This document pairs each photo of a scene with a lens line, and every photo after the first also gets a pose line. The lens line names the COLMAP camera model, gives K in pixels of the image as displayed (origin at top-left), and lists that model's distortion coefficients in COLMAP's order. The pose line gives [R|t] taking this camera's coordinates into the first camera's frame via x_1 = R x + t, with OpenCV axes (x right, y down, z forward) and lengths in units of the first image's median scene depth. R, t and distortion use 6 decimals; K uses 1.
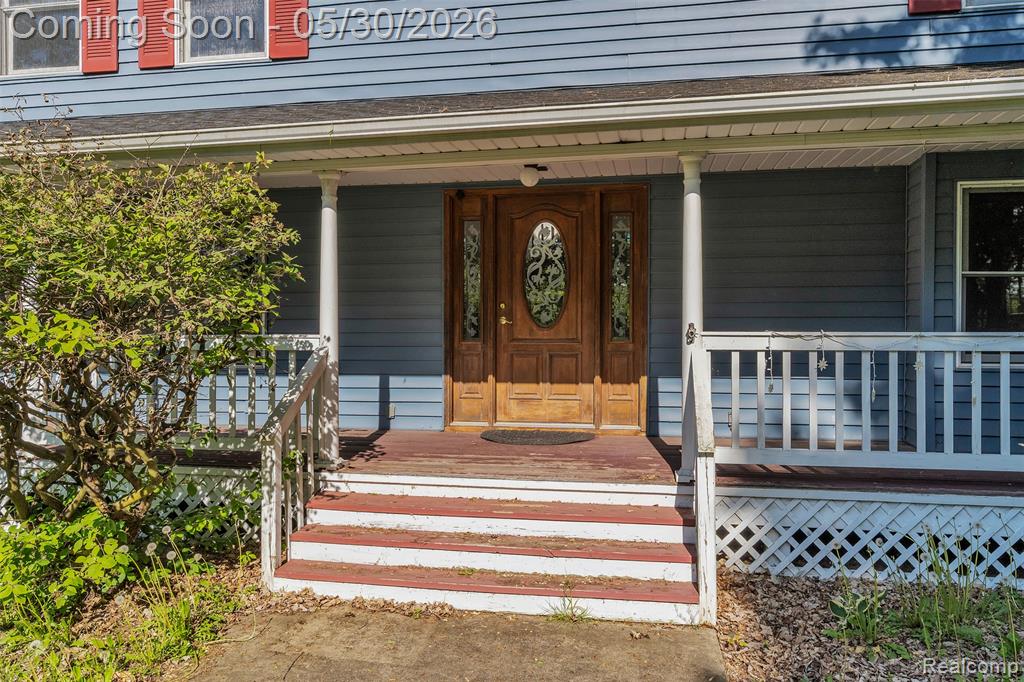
lens RADIAL K [[730.9, 0, 522.0], [0, 730.9, 343.1], [0, 0, 1]] dist [0.000691, -0.003211]
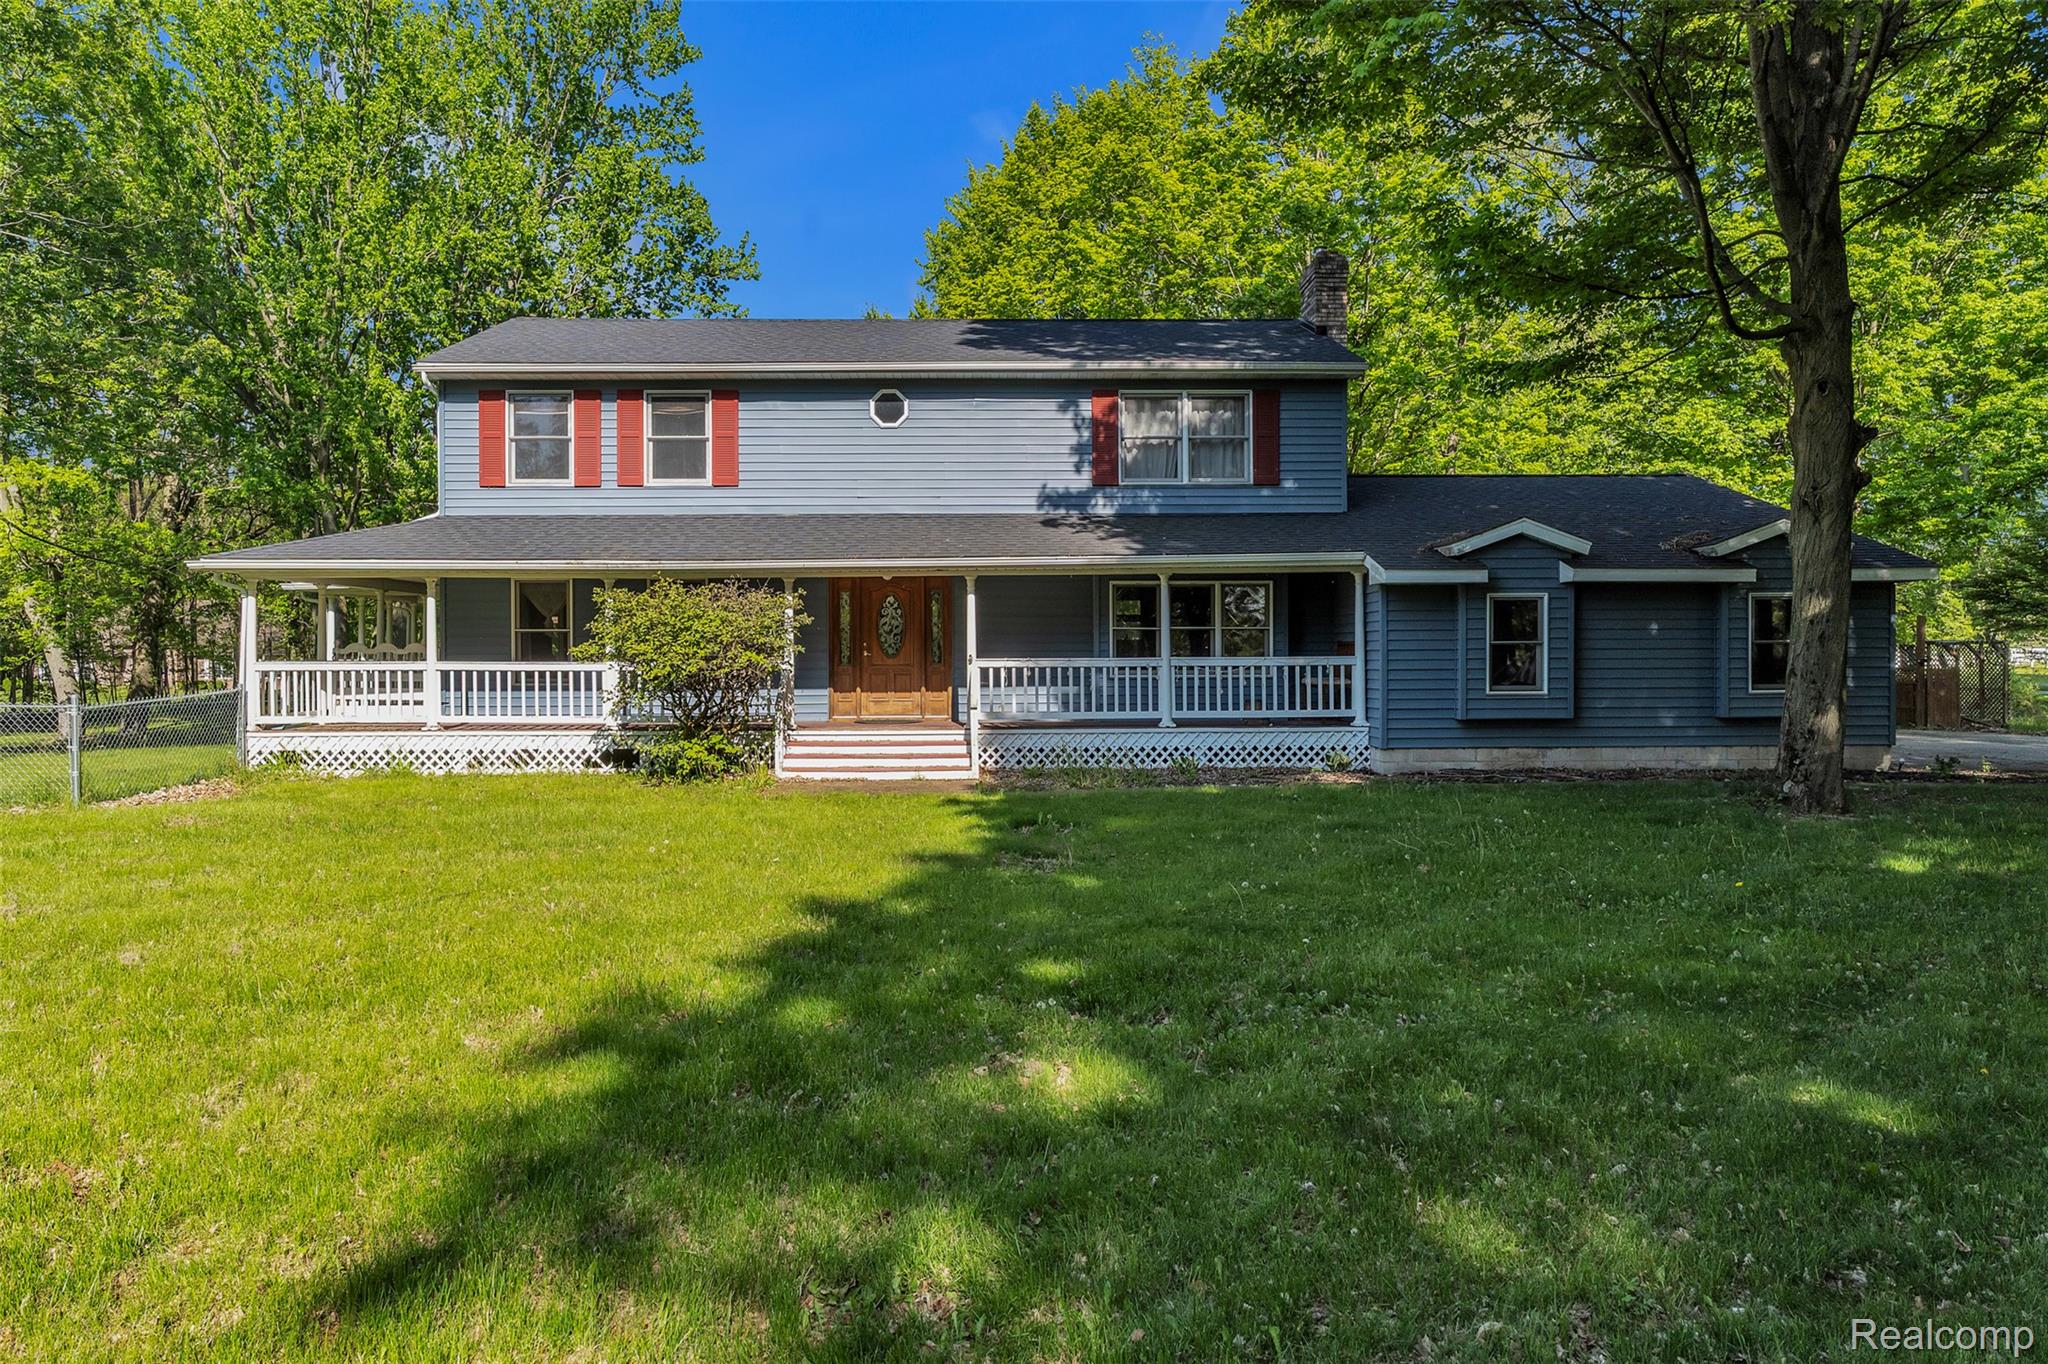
lens RADIAL K [[1275.6, 0, 1011.1], [0, 1275.6, 674.2], [0, 0, 1]] dist [-0.007550, 0.001800]
pose [[0.979861, -0.007869, 0.199524, -0.366557], [0.009939, 0.999907, -0.009377, 0.060973], [-0.199432, 0.011171, 0.979848, -2.472818]]
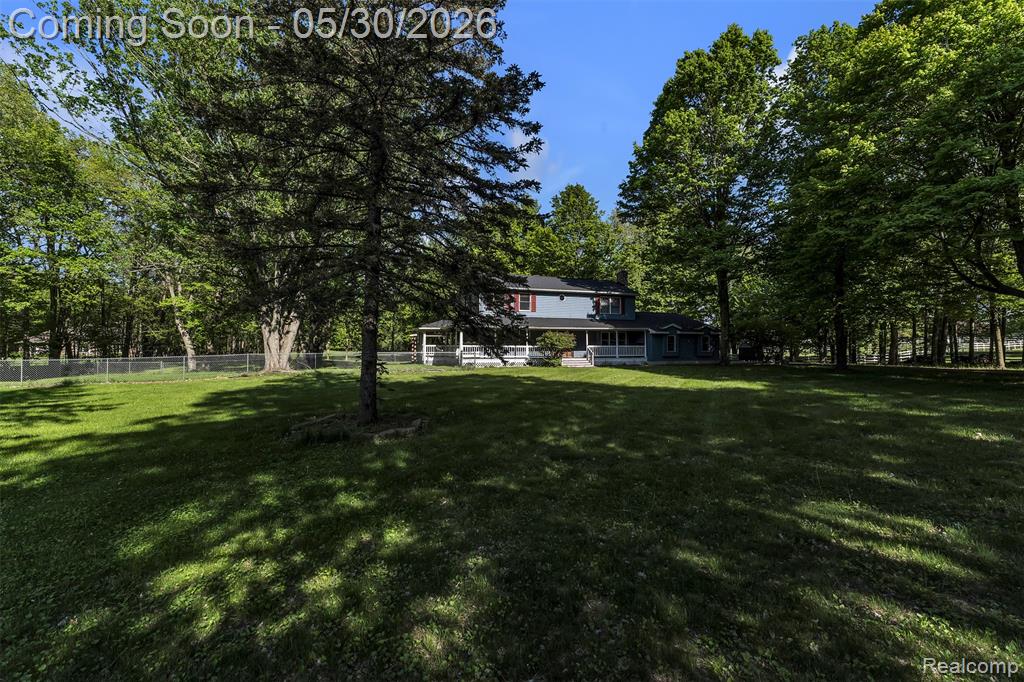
lens RADIAL K [[438.3, 0, 511.5], [0, 438.3, 341.8], [0, 0, 1]] dist [0.013296, 0.000456]
pose [[0.857816, 0.006017, 0.513922, -4.146032], [0.010992, 0.999488, -0.030050, 0.116041], [-0.513840, 0.031426, 0.857310, -4.148881]]
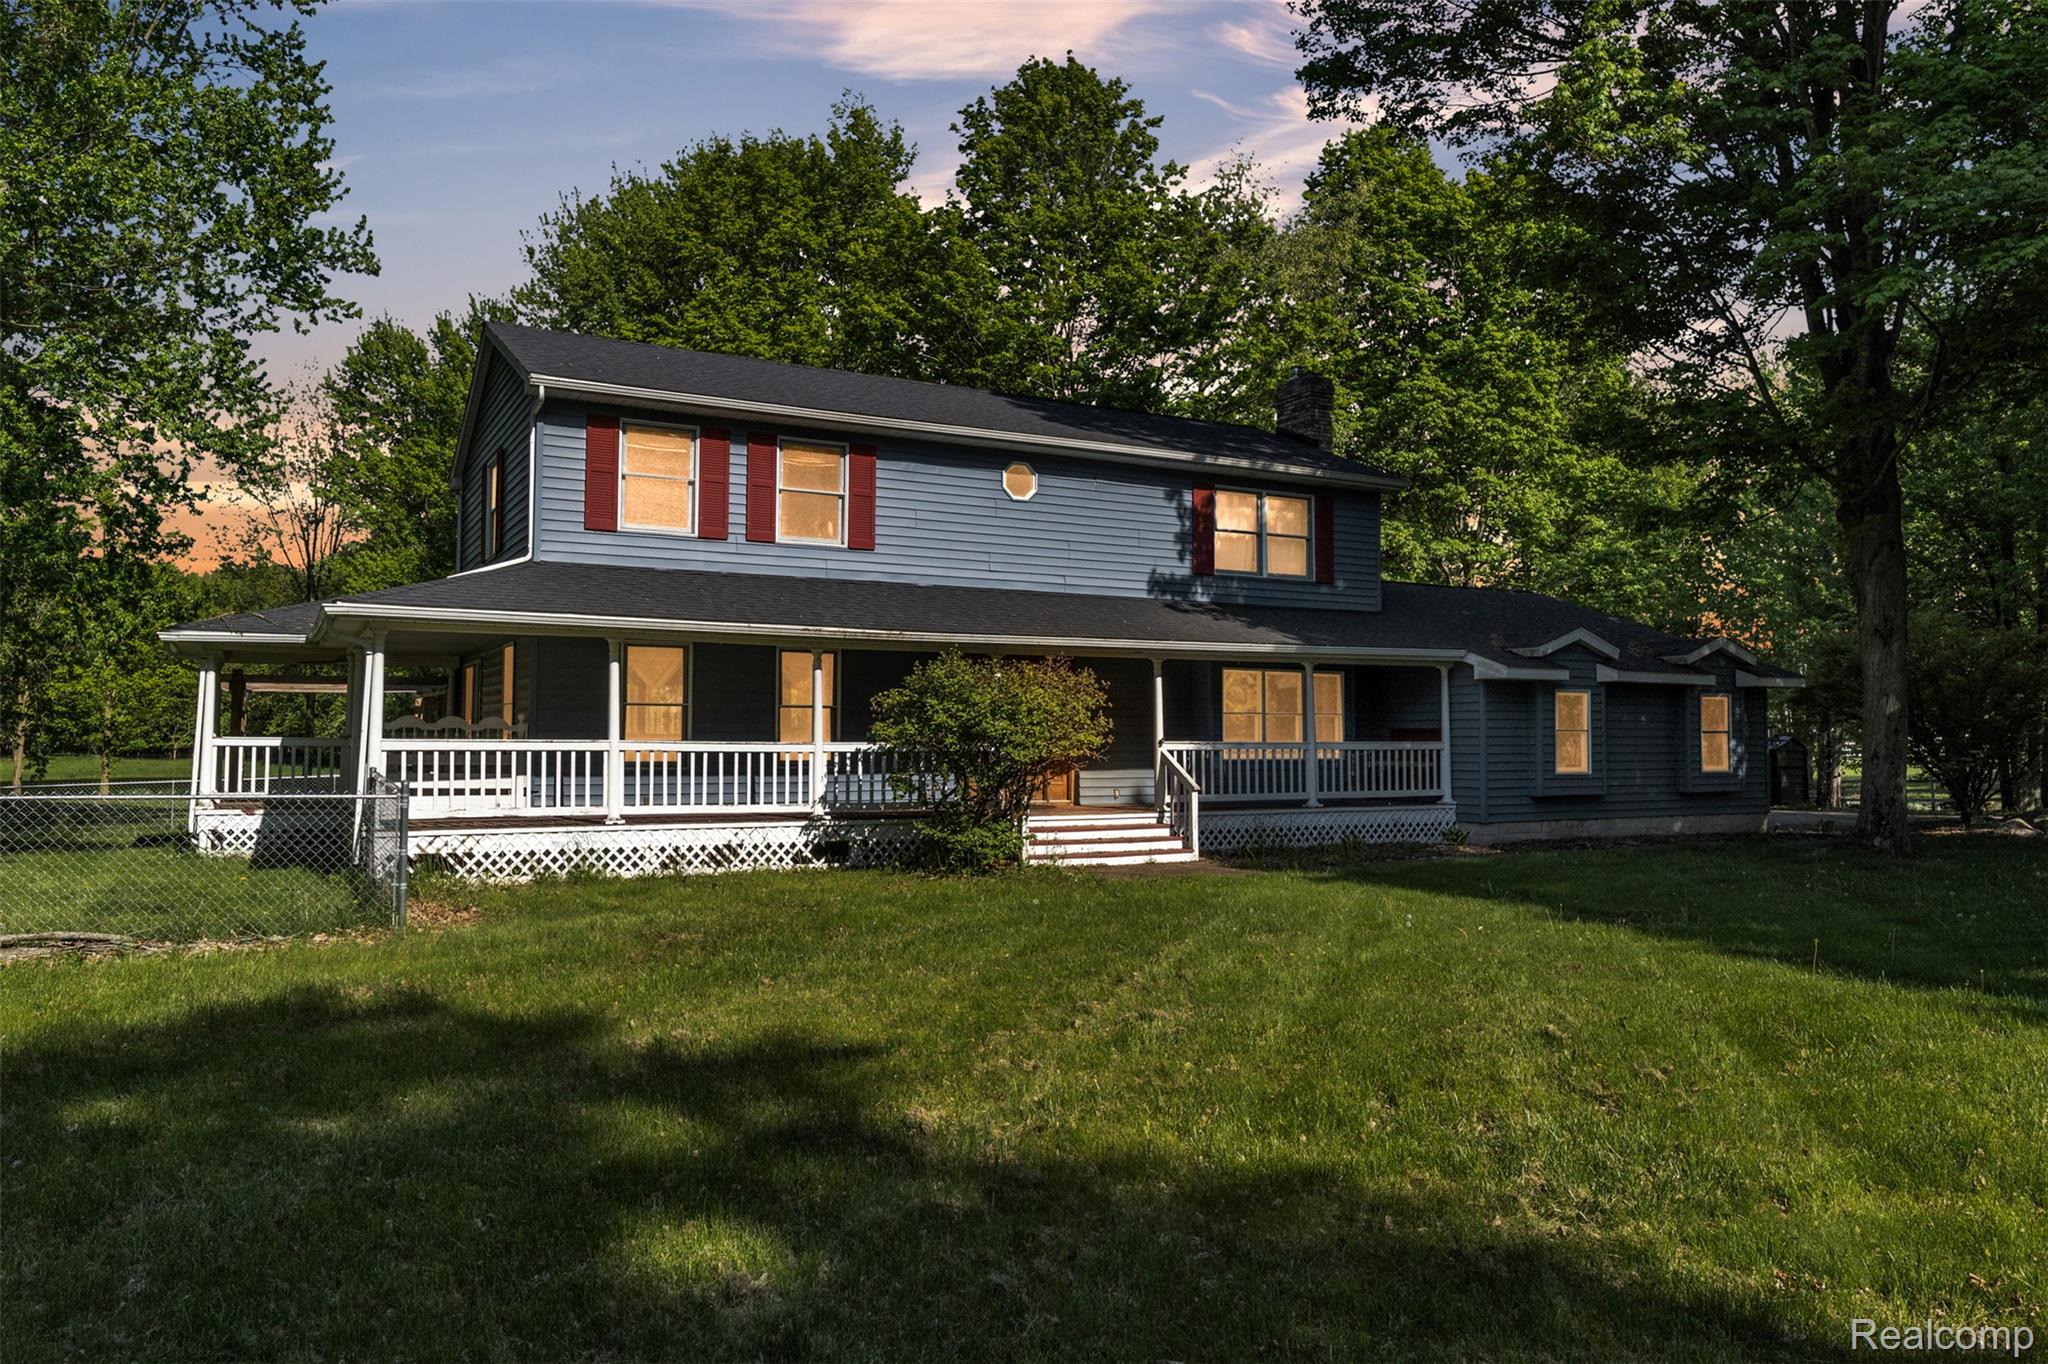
lens RADIAL K [[1410.7, 0, 1030.6], [0, 1410.7, 667.1], [0, 0, 1]] dist [-0.007099, -0.002084]
pose [[0.772939, 0.035012, 0.633513, -2.470250], [0.013186, 0.997374, -0.071209, 0.052486], [-0.634343, 0.063394, 0.770448, -1.804303]]
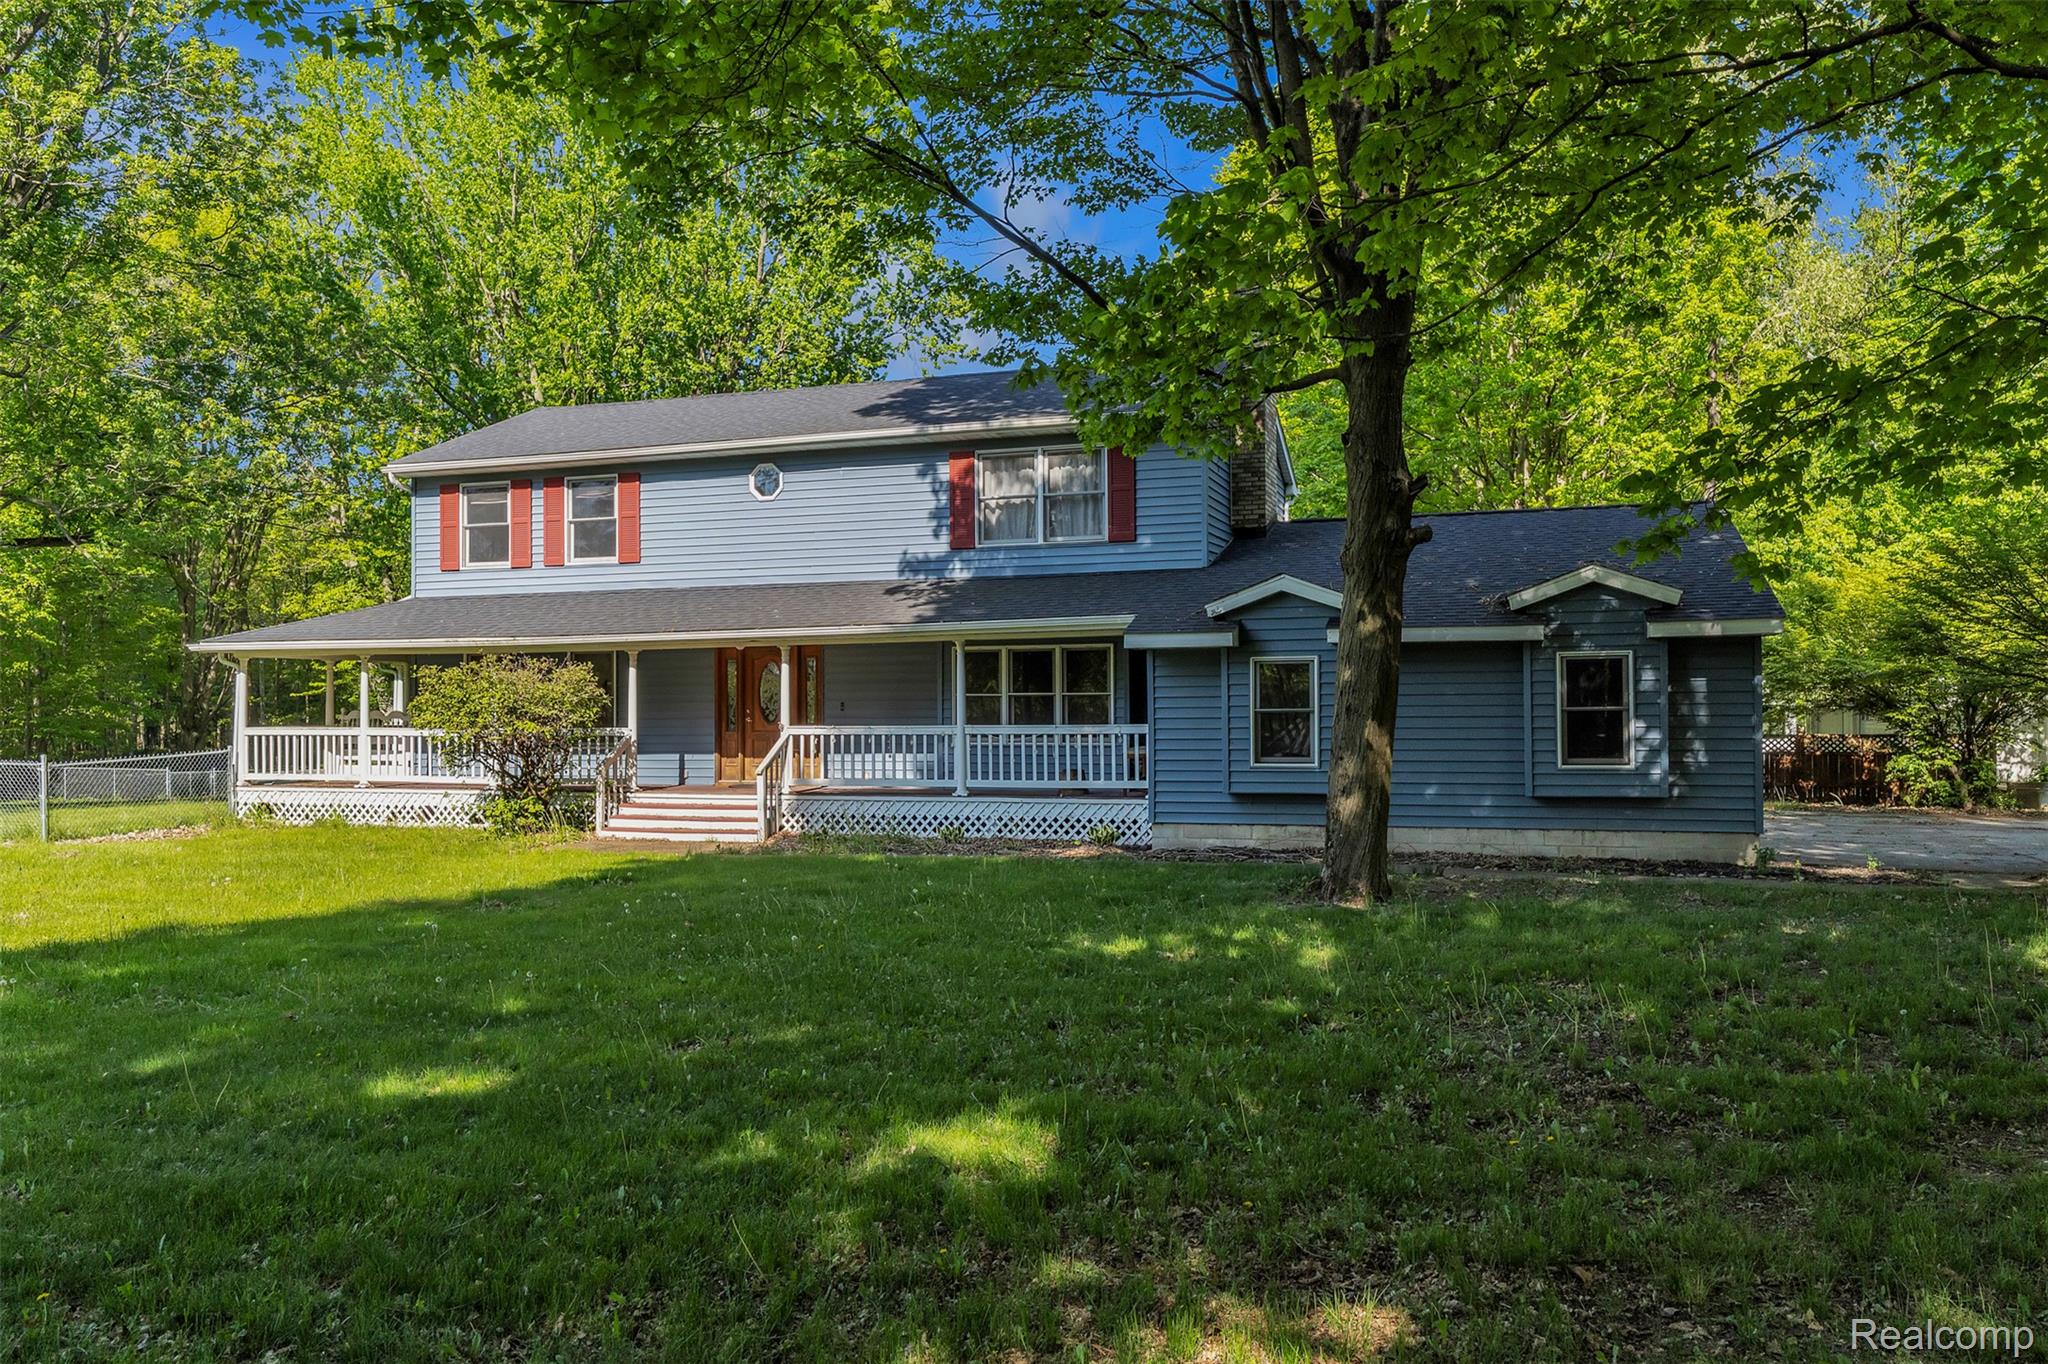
lens RADIAL K [[1449.5, 0, 1043.5], [0, 1449.5, 728.1], [0, 0, 1]] dist [0.009703, -0.002676]
pose [[0.990956, -0.003923, -0.134131, 1.465233], [0.001647, 0.999853, -0.017075, 0.061223], [0.134178, 0.016700, 0.990816, -2.967520]]
